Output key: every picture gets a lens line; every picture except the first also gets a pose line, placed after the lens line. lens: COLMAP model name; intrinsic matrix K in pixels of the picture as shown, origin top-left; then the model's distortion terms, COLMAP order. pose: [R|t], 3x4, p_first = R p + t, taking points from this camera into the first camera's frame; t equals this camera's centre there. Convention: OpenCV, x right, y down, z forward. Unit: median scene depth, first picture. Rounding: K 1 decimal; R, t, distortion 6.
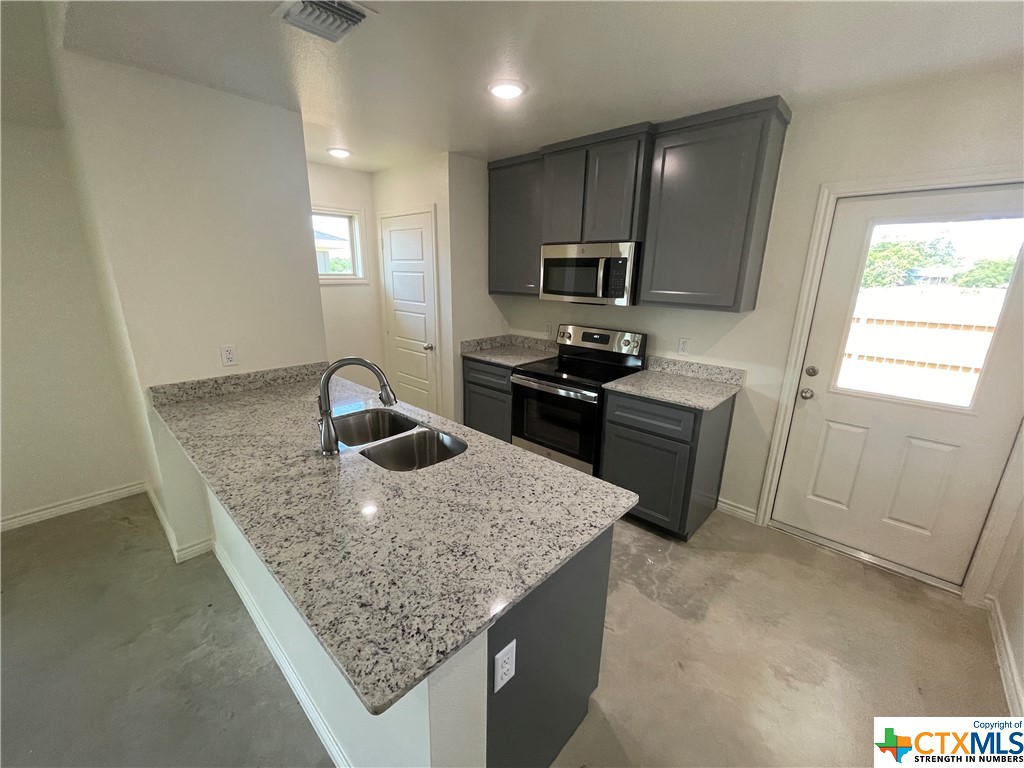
lens RADIAL K [[414.0, 0, 507.7], [0, 414.0, 386.0], [0, 0, 1]] dist [-0.003641, -0.000343]
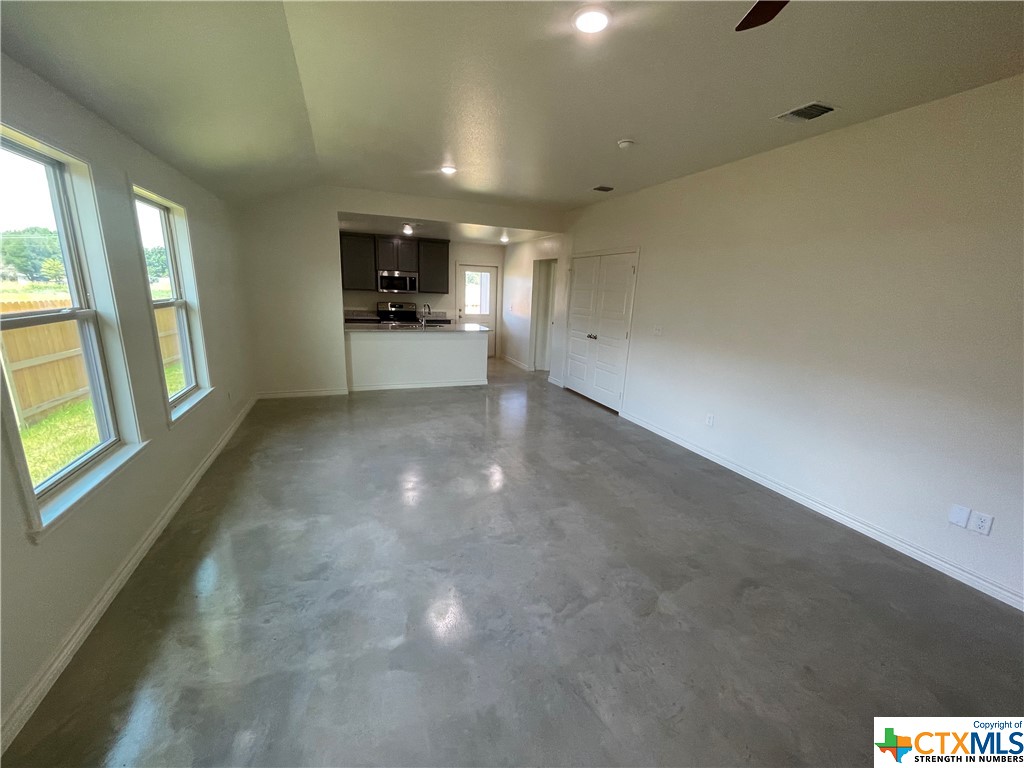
lens RADIAL K [[414.0, 0, 507.7], [0, 414.0, 386.0], [0, 0, 1]] dist [-0.003641, -0.000343]
pose [[0.437664, -0.208625, 0.874600, -2.215944], [0.210851, 0.969399, 0.125725, 0.223316], [-0.874067, 0.129385, 0.468260, -0.905803]]
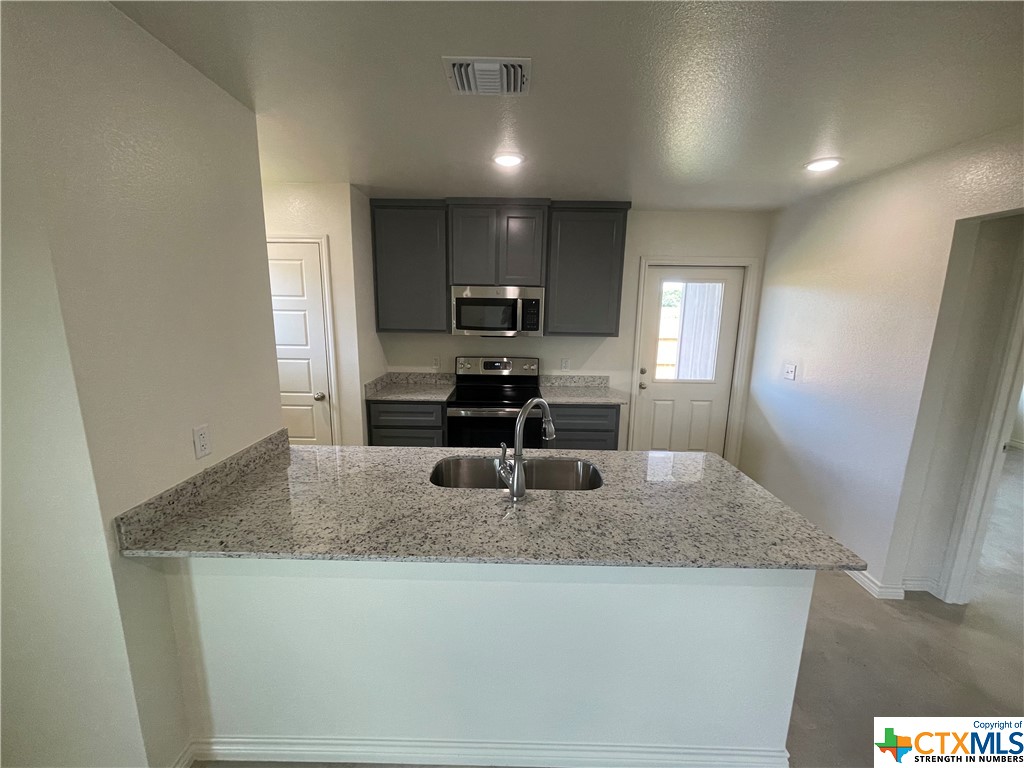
lens RADIAL K [[414.0, 0, 507.7], [0, 414.0, 386.0], [0, 0, 1]] dist [-0.003641, -0.000343]
pose [[0.736412, -0.131783, 0.663575, -0.641907], [0.177774, 0.984070, -0.001856, -0.062832], [-0.652759, 0.119333, 0.748108, 0.149143]]
